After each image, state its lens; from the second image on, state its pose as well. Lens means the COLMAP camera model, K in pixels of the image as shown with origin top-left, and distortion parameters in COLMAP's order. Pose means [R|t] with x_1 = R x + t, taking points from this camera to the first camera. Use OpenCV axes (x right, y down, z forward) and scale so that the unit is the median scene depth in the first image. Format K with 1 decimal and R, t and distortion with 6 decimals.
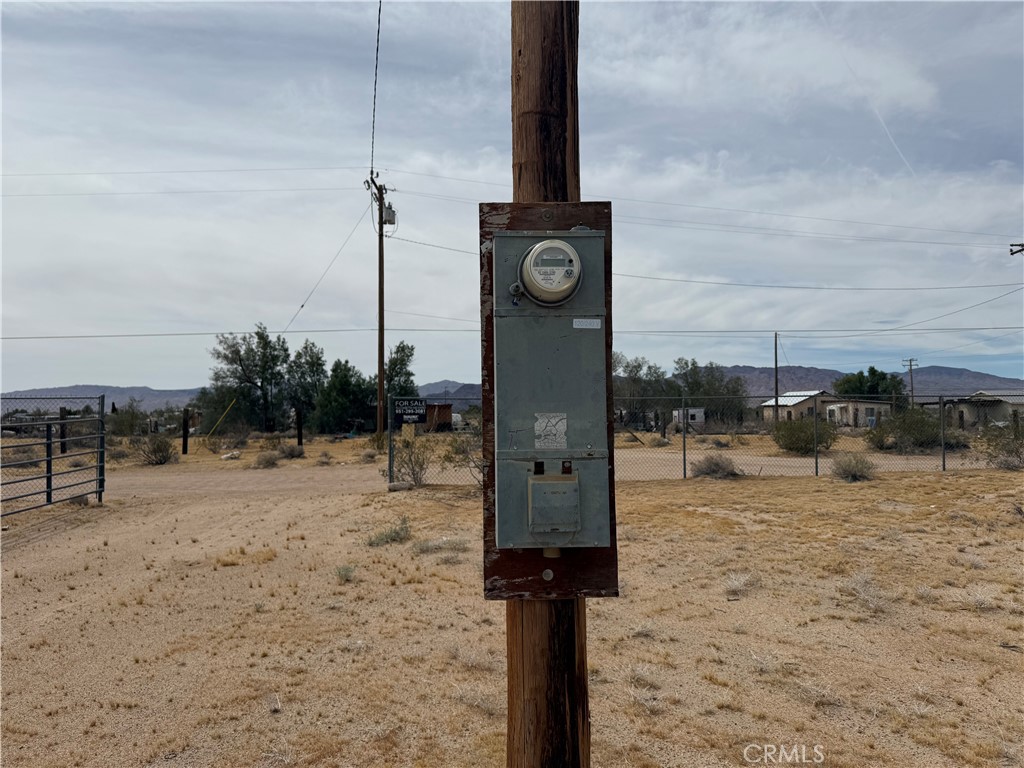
lens RADIAL K [[705.7, 0, 514.1], [0, 705.7, 384.1], [0, 0, 1]] dist [0.092473, -0.129307]
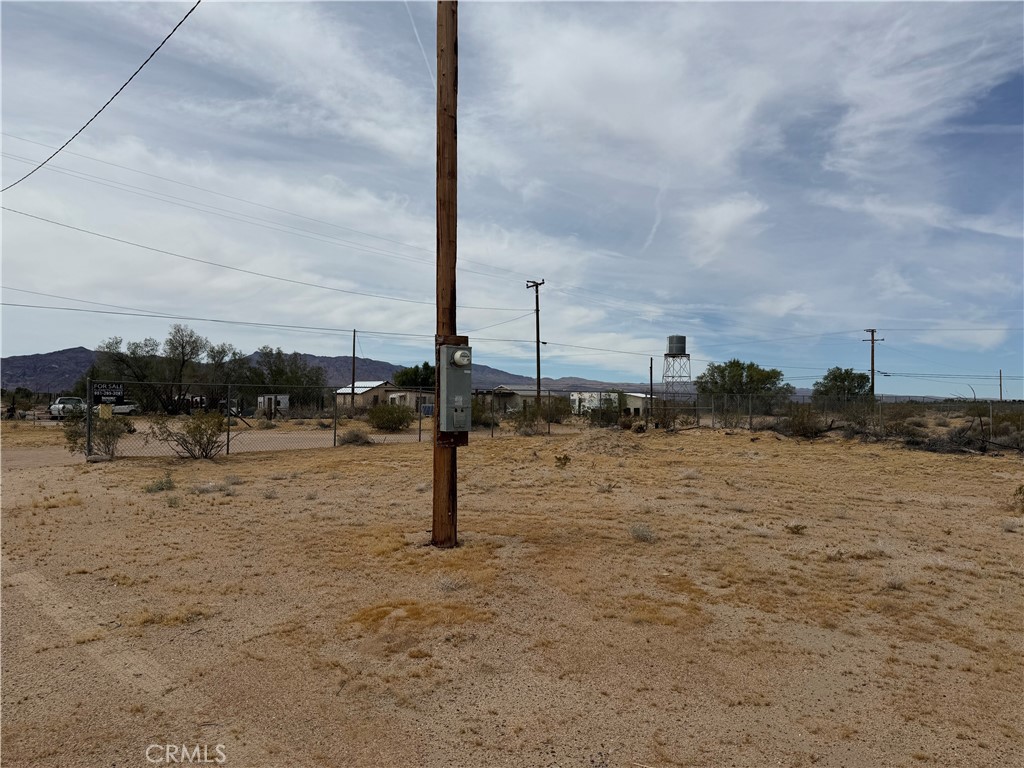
lens RADIAL K [[705.7, 0, 514.1], [0, 705.7, 384.1], [0, 0, 1]] dist [0.092473, -0.129307]
pose [[0.823041, 0.025916, 0.567390, -0.065845], [-0.036237, 0.999319, 0.006919, -0.002020], [-0.566825, -0.026255, 0.823420, -0.080761]]
